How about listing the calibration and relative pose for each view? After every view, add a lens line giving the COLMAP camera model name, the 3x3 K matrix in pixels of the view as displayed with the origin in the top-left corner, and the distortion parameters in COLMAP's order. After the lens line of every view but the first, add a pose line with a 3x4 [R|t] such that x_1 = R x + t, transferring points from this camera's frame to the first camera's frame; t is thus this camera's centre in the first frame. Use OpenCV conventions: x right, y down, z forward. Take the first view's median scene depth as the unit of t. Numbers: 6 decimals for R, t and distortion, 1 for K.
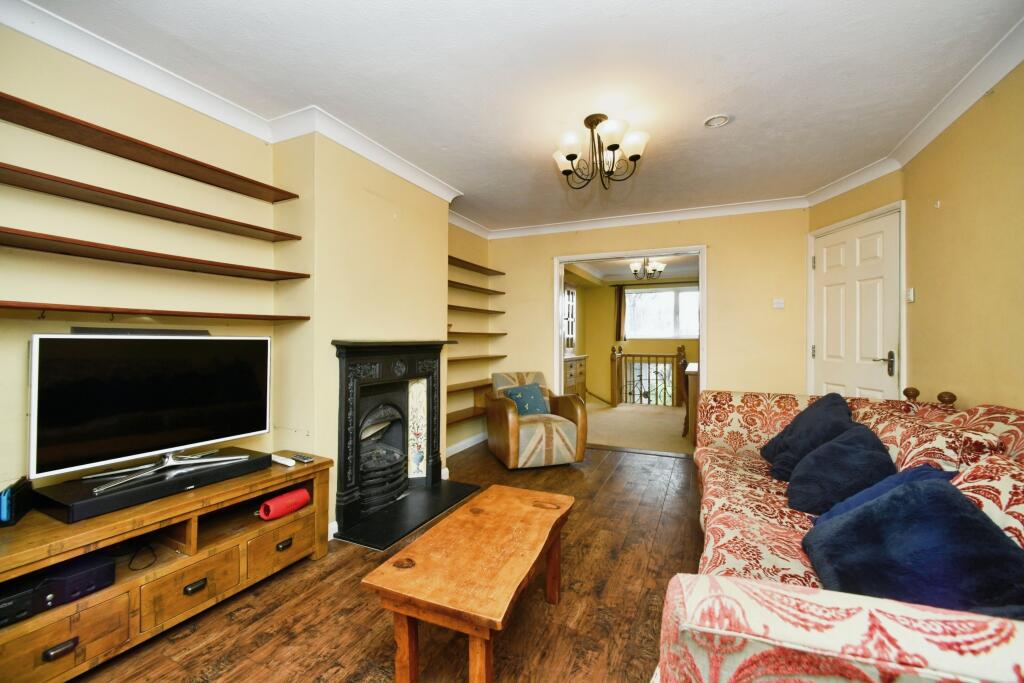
lens RADIAL K [[418.8, 0, 507.8], [0, 418.8, 336.2], [0, 0, 1]] dist [0.004276, 0.000150]
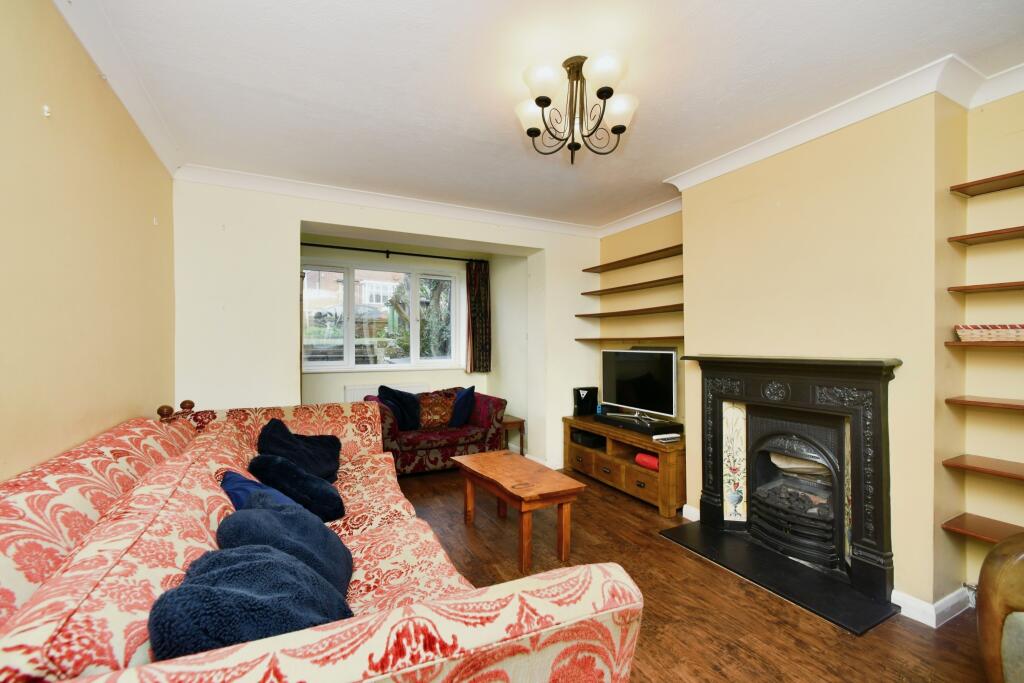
lens RADIAL K [[418.8, 0, 507.2], [0, 418.8, 346.0], [0, 0, 1]] dist [0.004276, 0.000150]
pose [[-0.609179, -0.003156, -0.793026, 0.625488], [0.007168, 0.999929, -0.009486, -0.004955], [0.793000, -0.011463, -0.609114, 0.966577]]
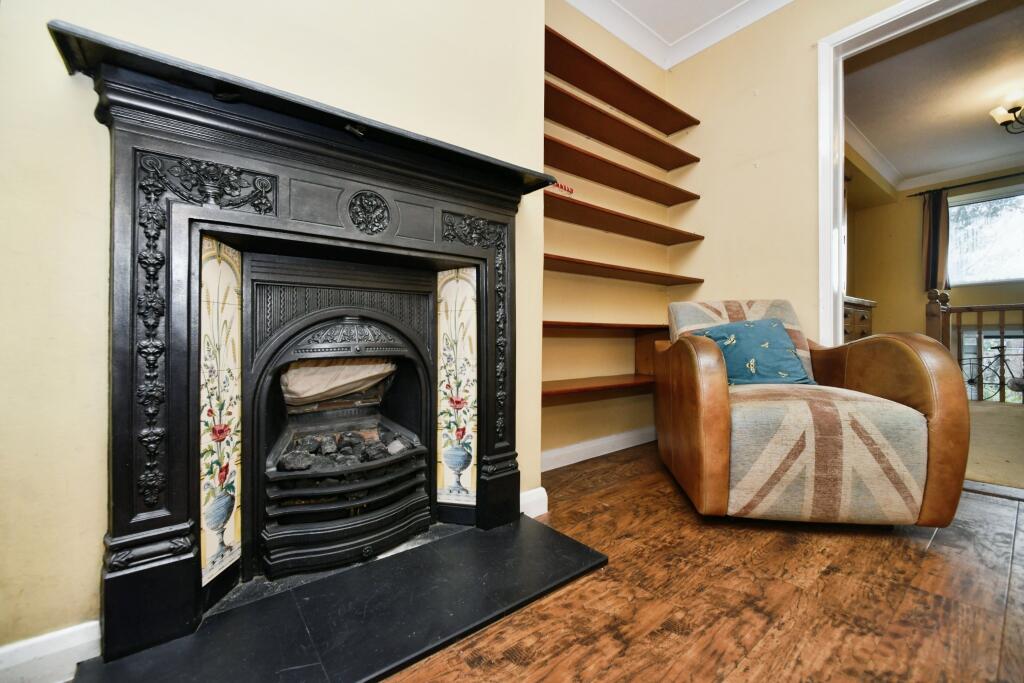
lens RADIAL K [[418.8, 0, 515.3], [0, 418.8, 339.0], [0, 0, 1]] dist [0.004276, 0.000150]
pose [[0.899728, -0.006125, -0.436408, 0.019824], [0.011668, 0.999882, 0.010021, 0.166327], [0.436295, -0.014108, 0.899693, 0.642911]]
